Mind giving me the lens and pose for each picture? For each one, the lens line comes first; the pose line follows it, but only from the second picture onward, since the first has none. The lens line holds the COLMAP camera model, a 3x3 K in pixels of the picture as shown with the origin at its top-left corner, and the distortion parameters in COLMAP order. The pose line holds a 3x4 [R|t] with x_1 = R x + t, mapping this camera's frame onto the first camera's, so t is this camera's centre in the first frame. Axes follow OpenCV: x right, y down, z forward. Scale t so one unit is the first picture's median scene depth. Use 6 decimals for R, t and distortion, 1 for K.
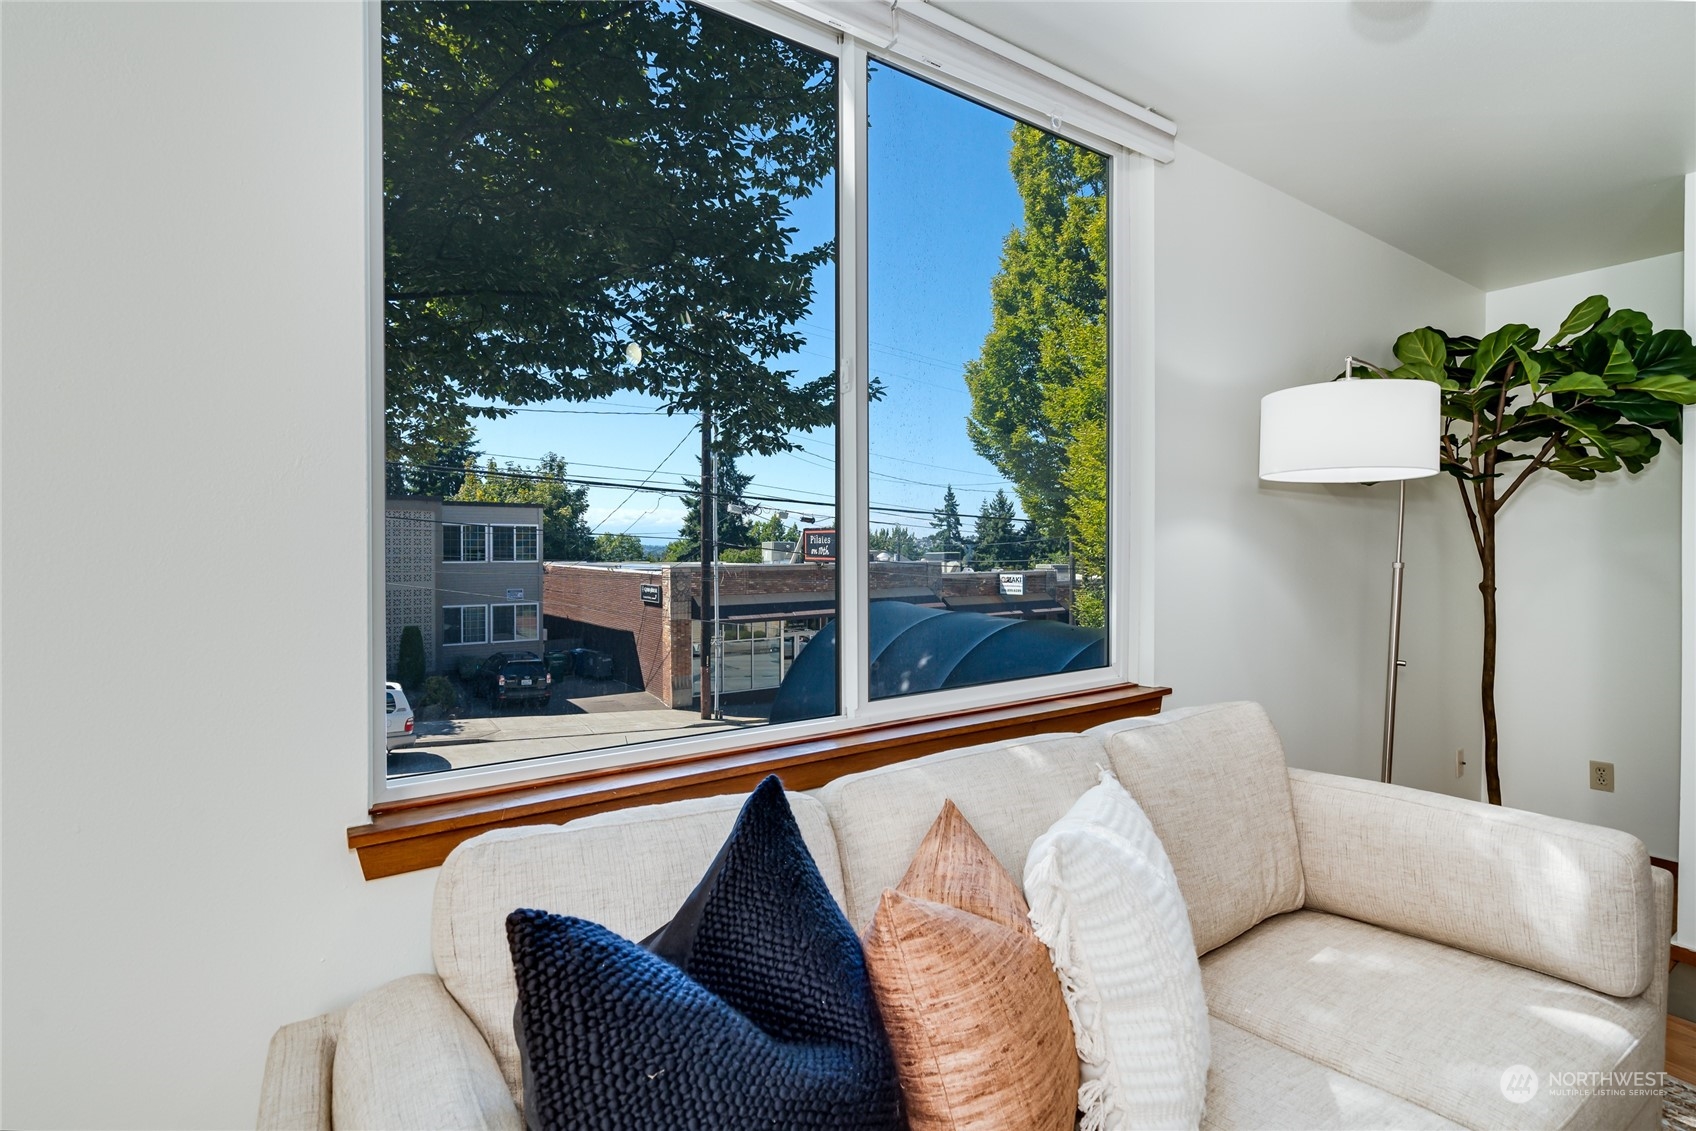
lens RADIAL K [[800.0, 0, 854.9], [0, 800.0, 565.0], [0, 0, 1]] dist [-0.049105, 0.029954]
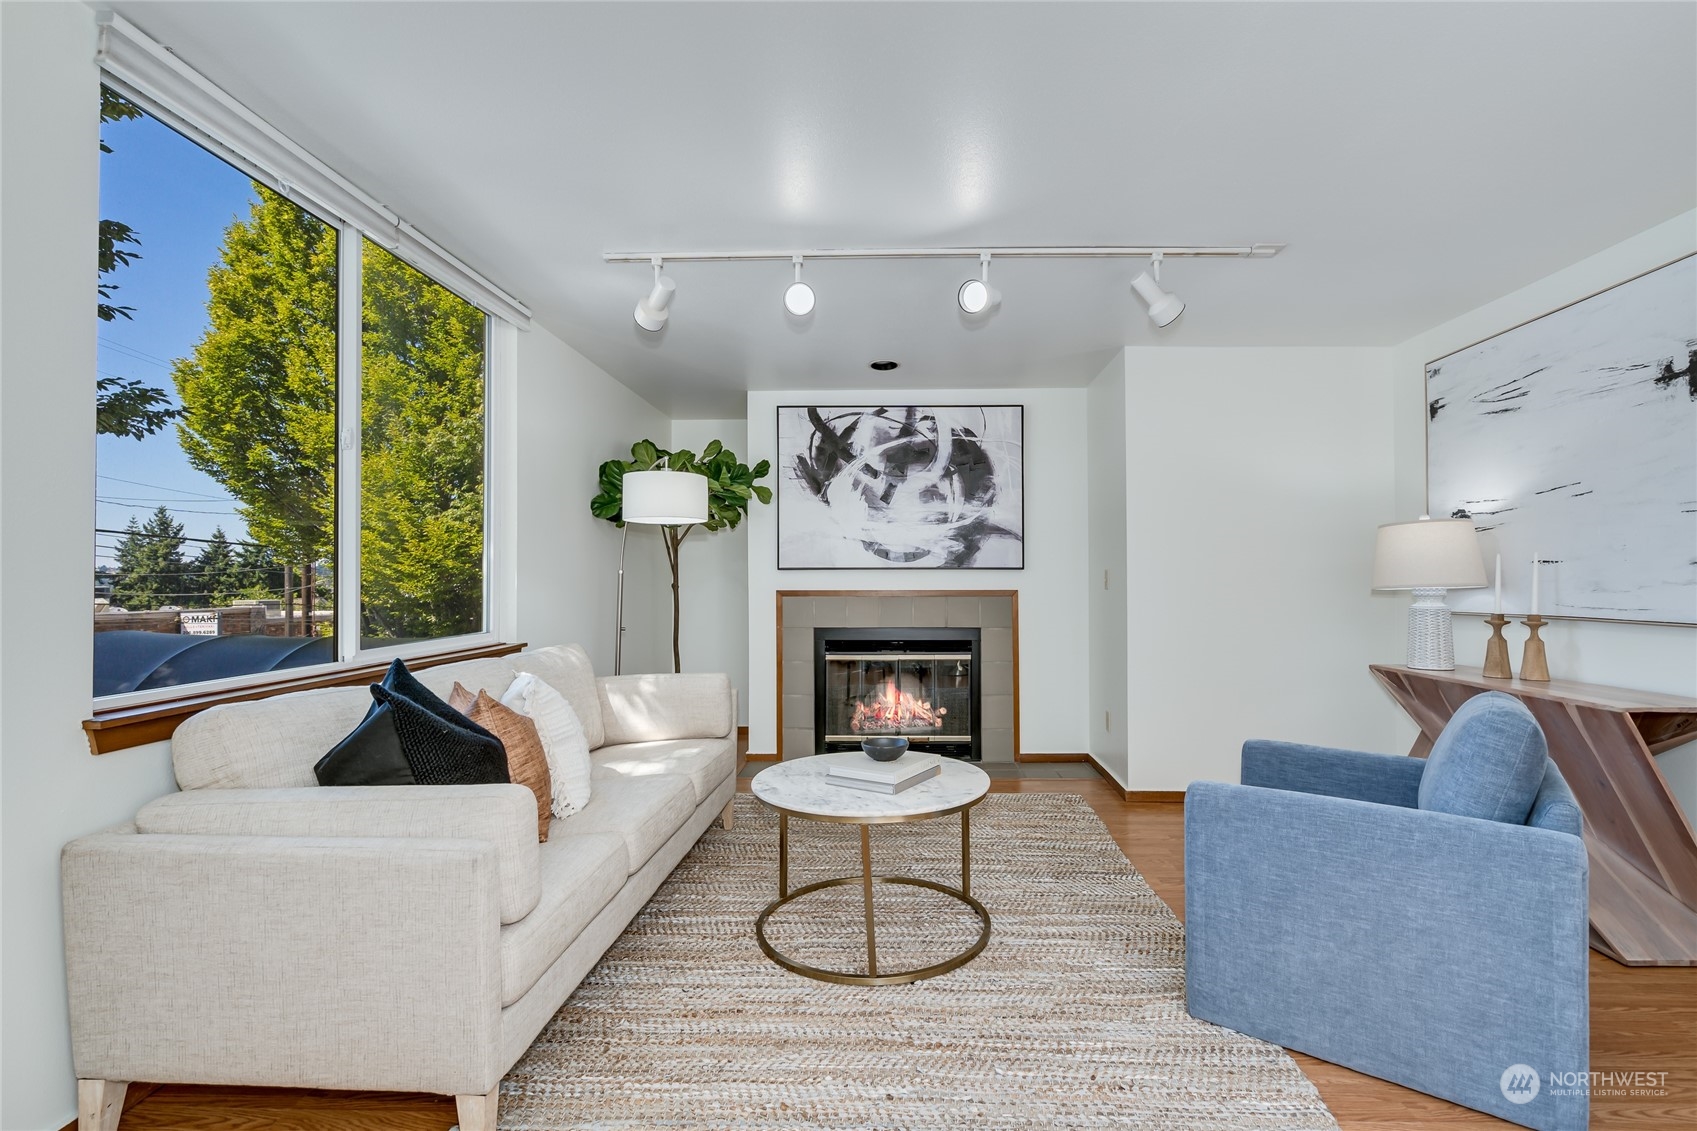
lens RADIAL K [[800.5, 0, 855.4], [0, 800.5, 565.0], [0, 0, 1]] dist [-0.049105, 0.029954]
pose [[0.613016, 0.018061, 0.789864, -0.083282], [0.017134, 0.999200, -0.036146, 0.010623], [-0.789885, 0.035692, 0.612216, -0.096839]]
